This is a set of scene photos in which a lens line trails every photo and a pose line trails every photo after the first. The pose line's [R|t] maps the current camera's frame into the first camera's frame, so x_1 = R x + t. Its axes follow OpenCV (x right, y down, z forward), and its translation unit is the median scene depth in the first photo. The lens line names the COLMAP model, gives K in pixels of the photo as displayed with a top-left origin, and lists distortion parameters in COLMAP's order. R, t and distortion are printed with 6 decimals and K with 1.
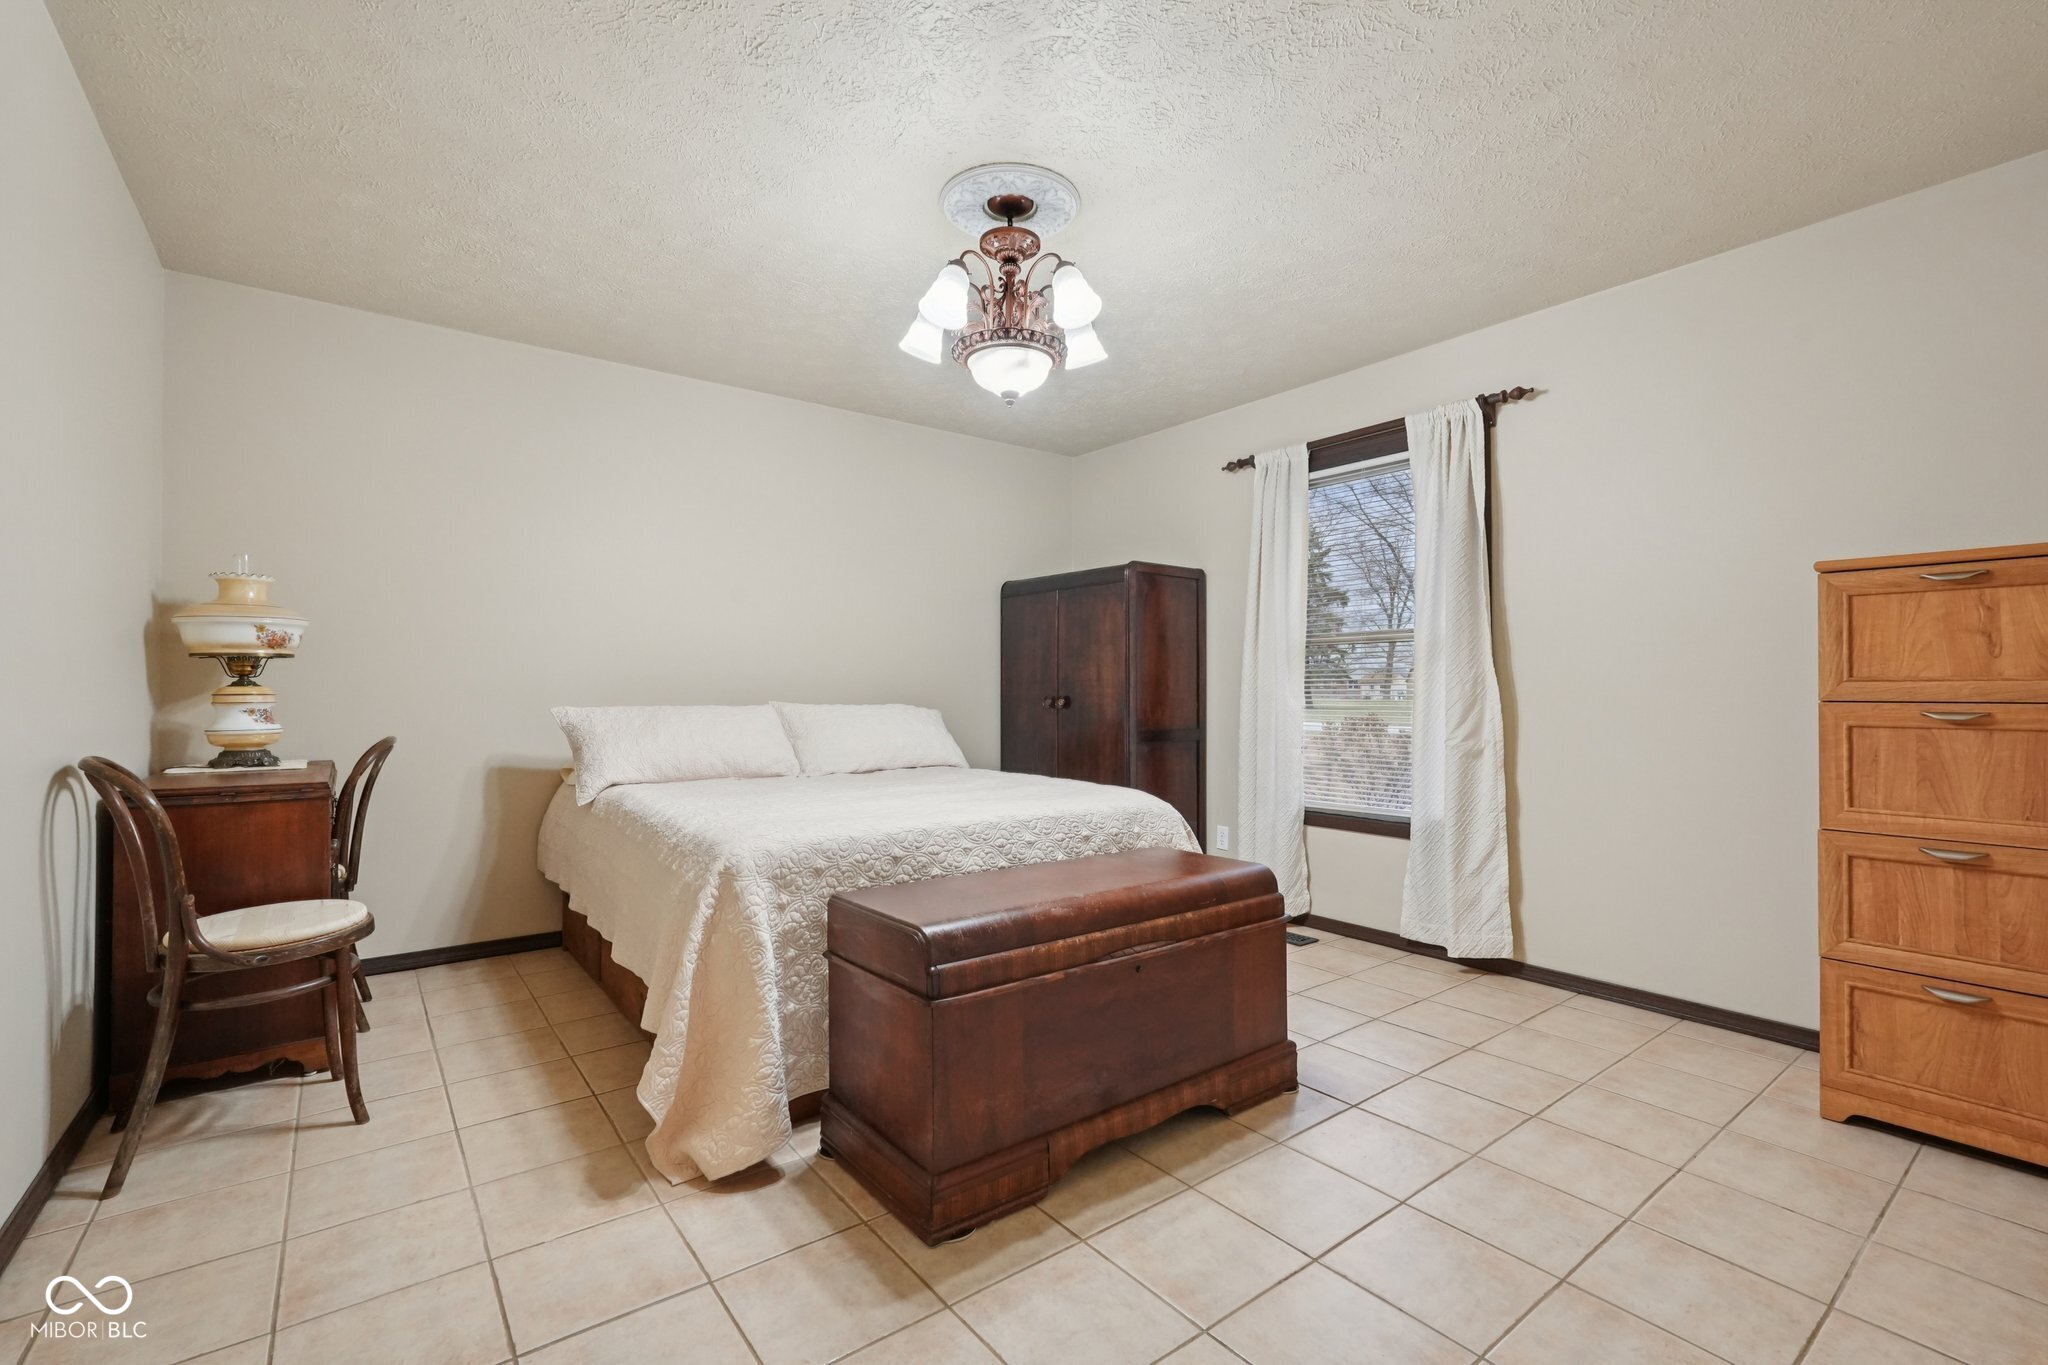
lens RADIAL K [[896.2, 0, 1022.2], [0, 896.2, 680.7], [0, 0, 1]] dist [-0.020151, 0.008744]
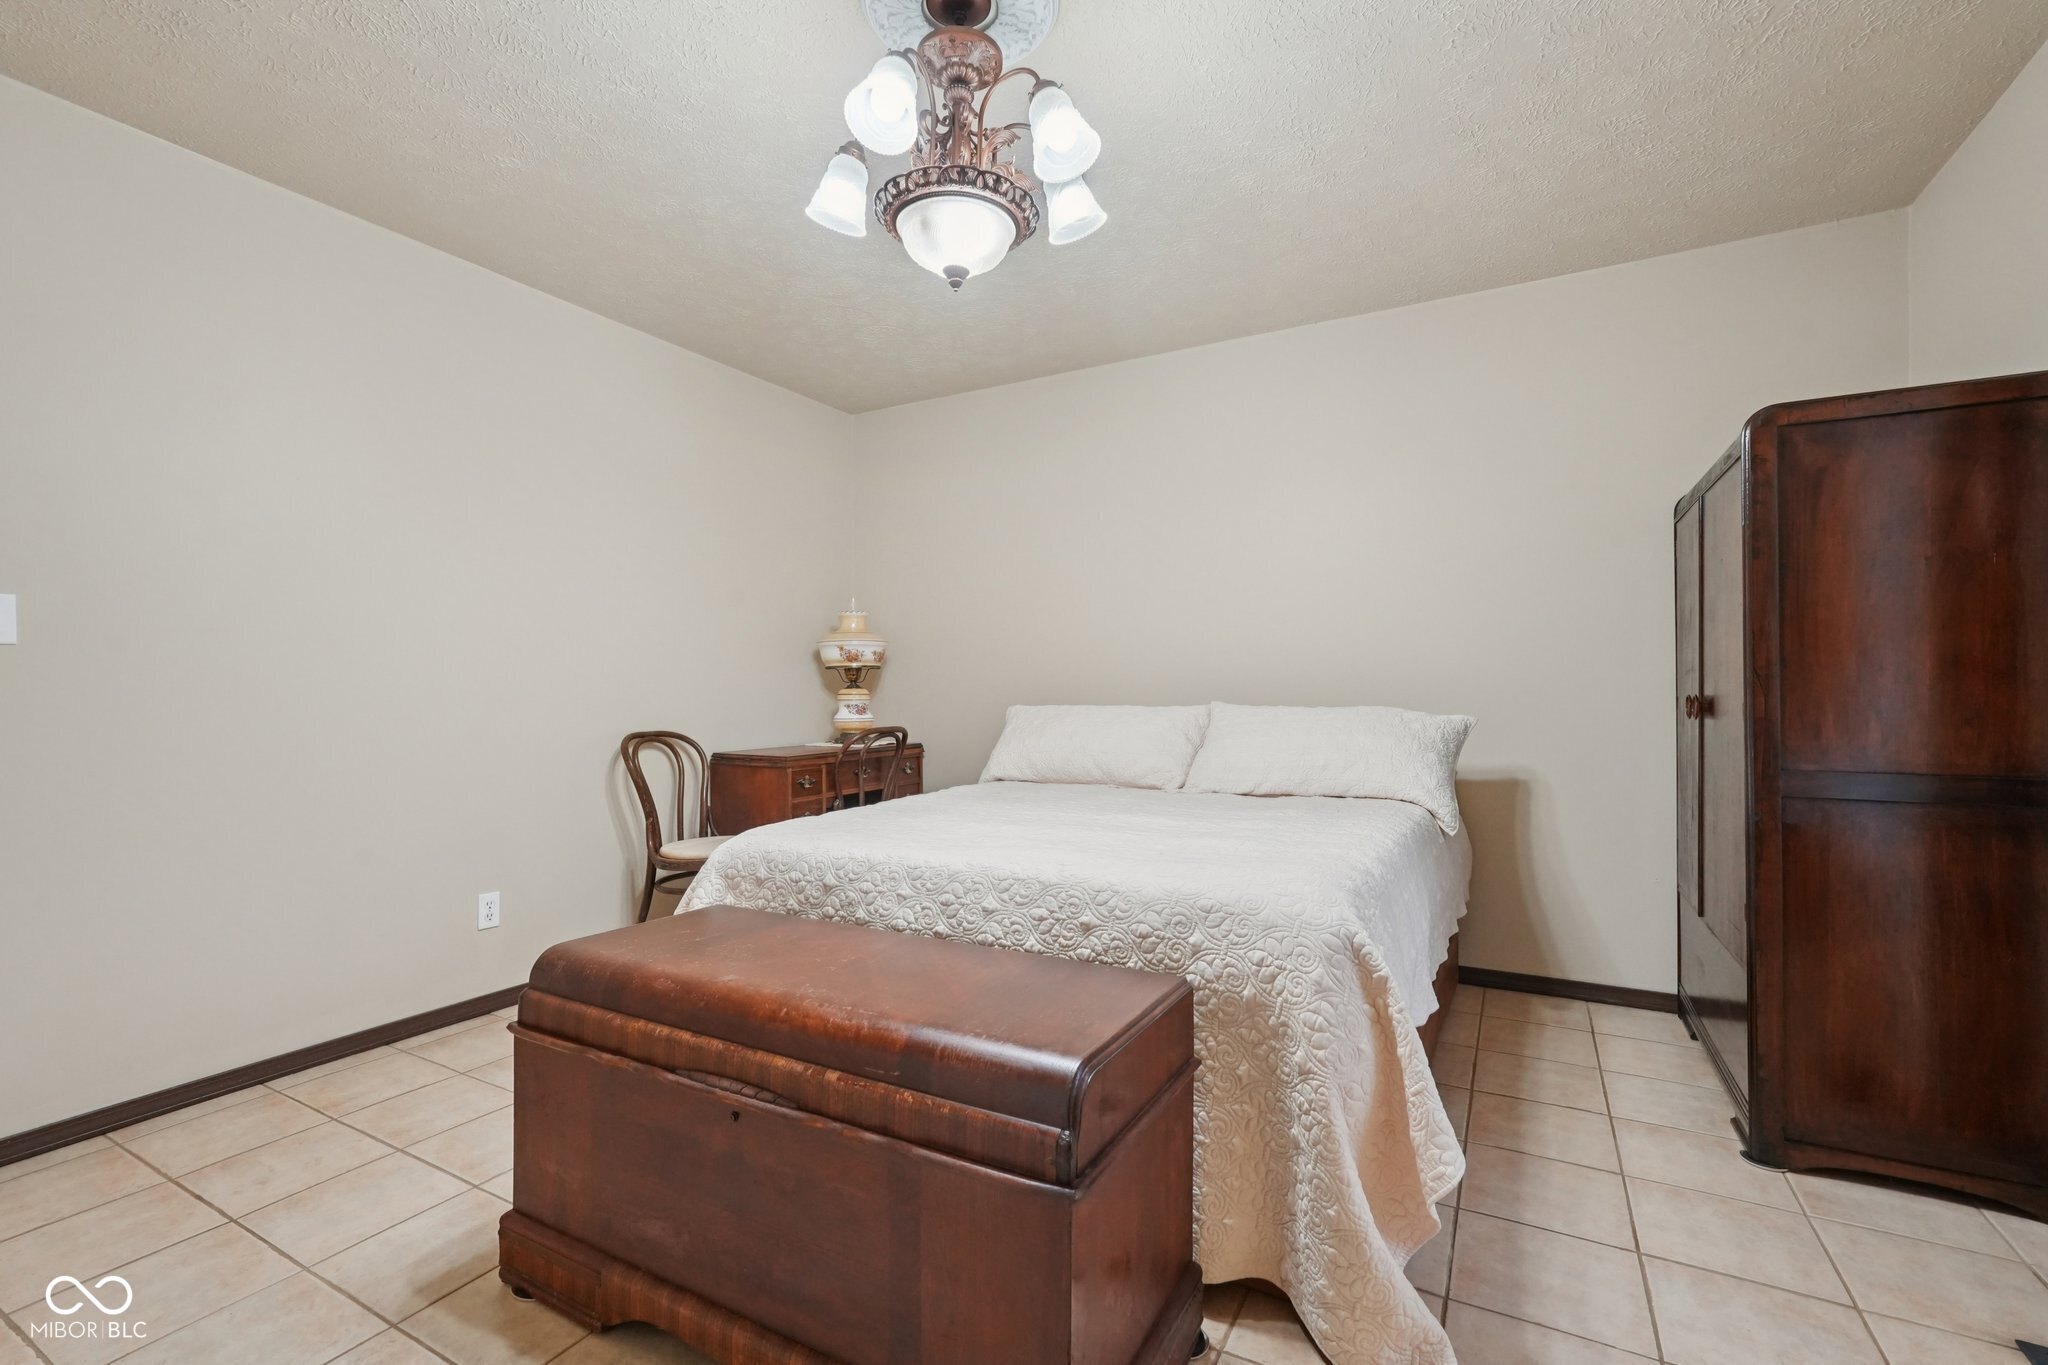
lens RADIAL K [[897.3, 0, 1024.2], [0, 897.3, 692.2], [0, 0, 1]] dist [-0.021680, 0.010138]
pose [[0.404519, -0.002104, -0.914527, 0.668737], [0.015986, 0.999861, 0.004771, 0.011040], [0.914390, -0.016550, 0.404496, 0.771303]]
